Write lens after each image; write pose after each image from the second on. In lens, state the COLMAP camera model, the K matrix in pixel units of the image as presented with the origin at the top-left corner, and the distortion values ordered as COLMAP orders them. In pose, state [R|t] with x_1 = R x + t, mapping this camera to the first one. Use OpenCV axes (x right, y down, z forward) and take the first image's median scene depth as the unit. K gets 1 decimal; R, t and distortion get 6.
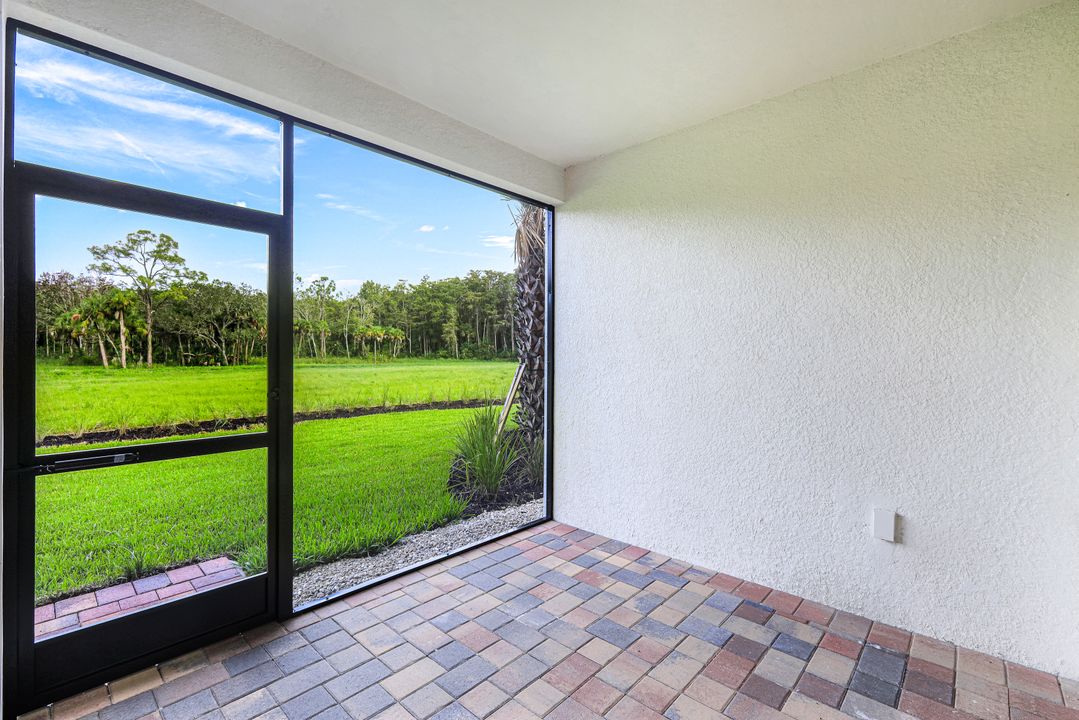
lens RADIAL K [[474.3, 0, 549.4], [0, 474.3, 355.3], [0, 0, 1]] dist [0.000897, 0.000291]
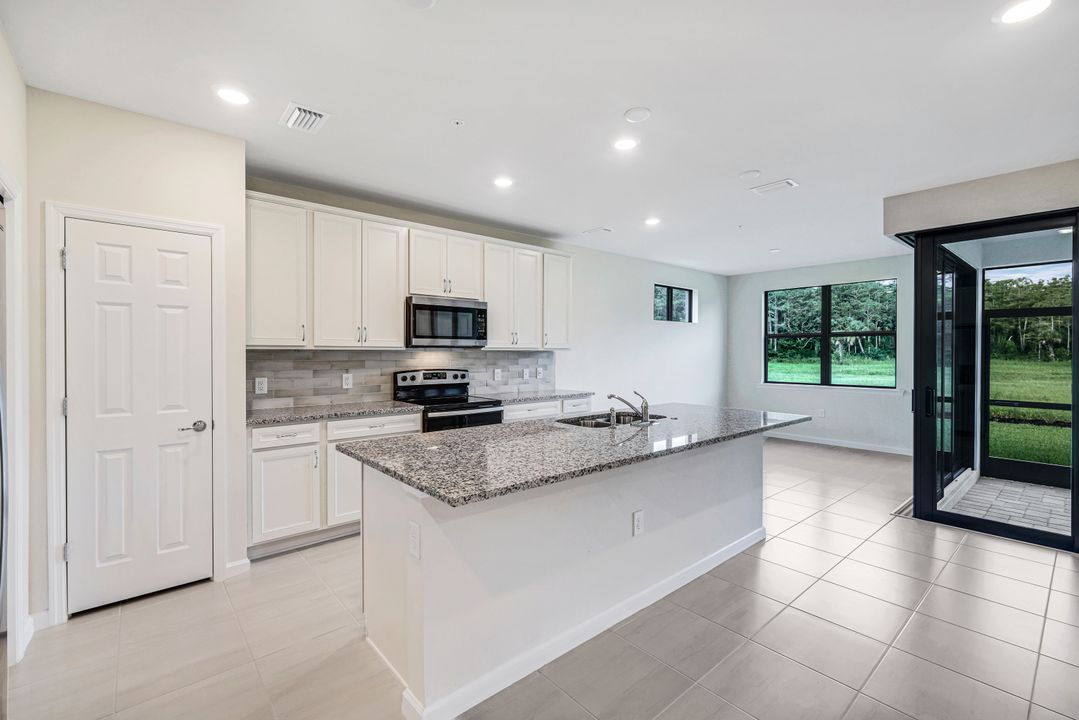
lens RADIAL K [[476.7, 0, 540.1], [0, 476.7, 354.8], [0, 0, 1]] dist [0.004505, 0.000092]
pose [[-0.113330, 0.003581, -0.993551, 1.233729], [-0.004429, 0.999982, 0.004110, -0.044410], [0.993548, 0.004866, -0.113312, -0.826301]]
